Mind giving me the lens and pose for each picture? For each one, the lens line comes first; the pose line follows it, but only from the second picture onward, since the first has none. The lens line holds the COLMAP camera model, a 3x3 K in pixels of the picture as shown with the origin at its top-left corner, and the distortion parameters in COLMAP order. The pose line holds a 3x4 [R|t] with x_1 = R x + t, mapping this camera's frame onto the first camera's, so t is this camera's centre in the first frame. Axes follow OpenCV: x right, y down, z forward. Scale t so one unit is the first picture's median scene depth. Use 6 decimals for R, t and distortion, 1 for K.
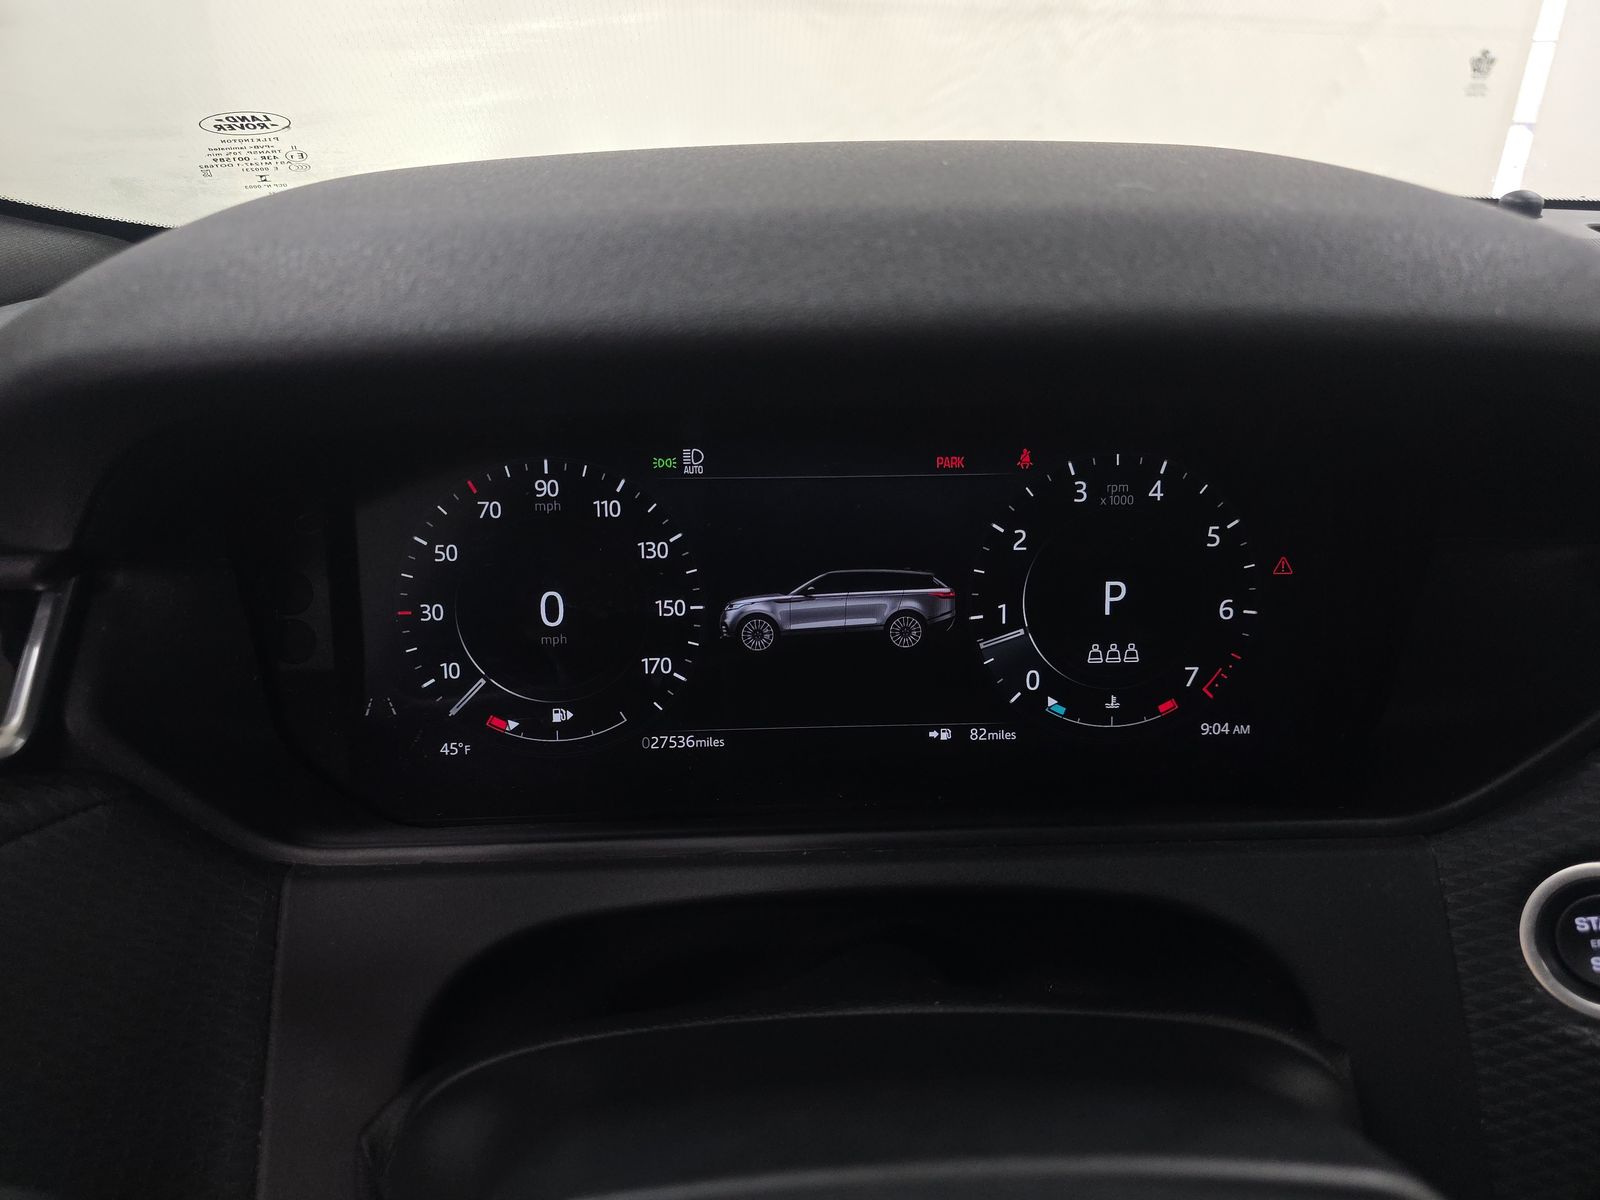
lens RADIAL K [[1096.7, 0, 796.7], [0, 1096.7, 588.3], [0, 0, 1]] dist [0.009921, -0.001676]
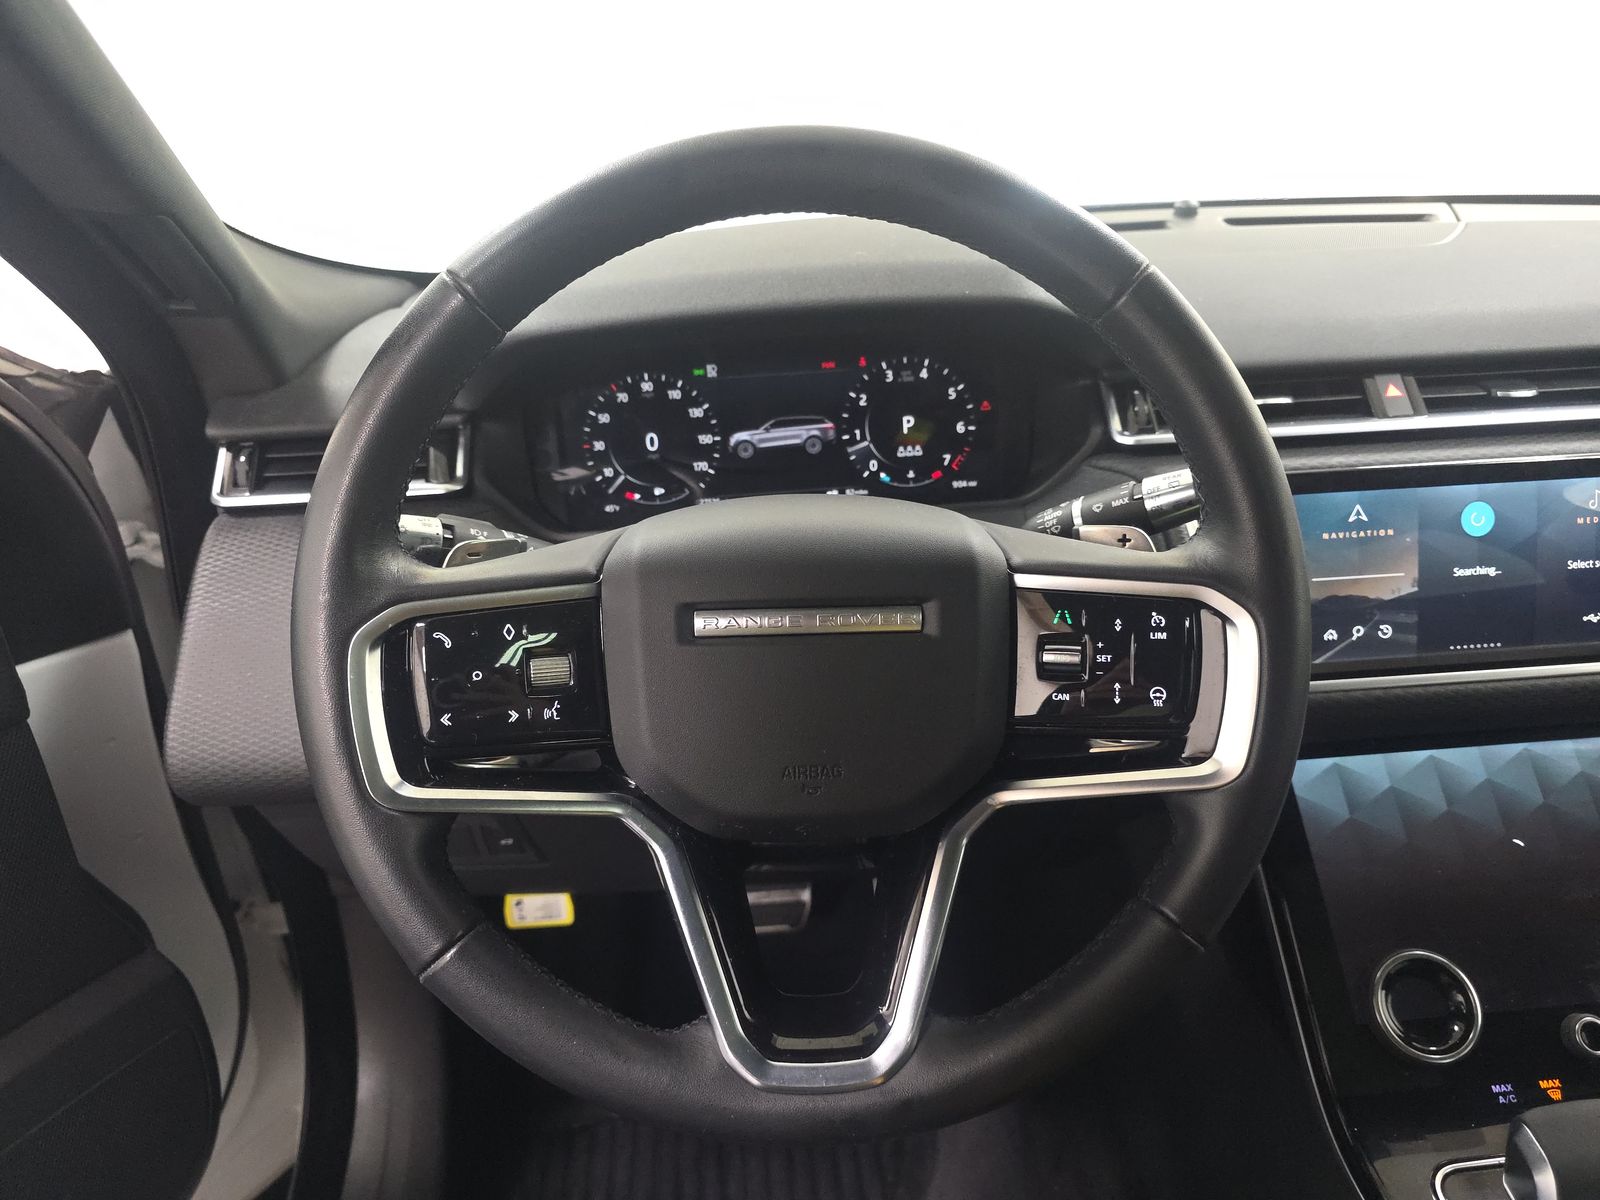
lens RADIAL K [[1096.7, 0, 813.5], [0, 1096.7, 605.6], [0, 0, 1]] dist [0.009921, -0.001676]
pose [[0.998472, -0.055197, -0.002501, 0.088020], [0.055253, 0.997613, 0.041411, 0.269114], [0.000209, -0.041486, 0.999139, -1.200999]]
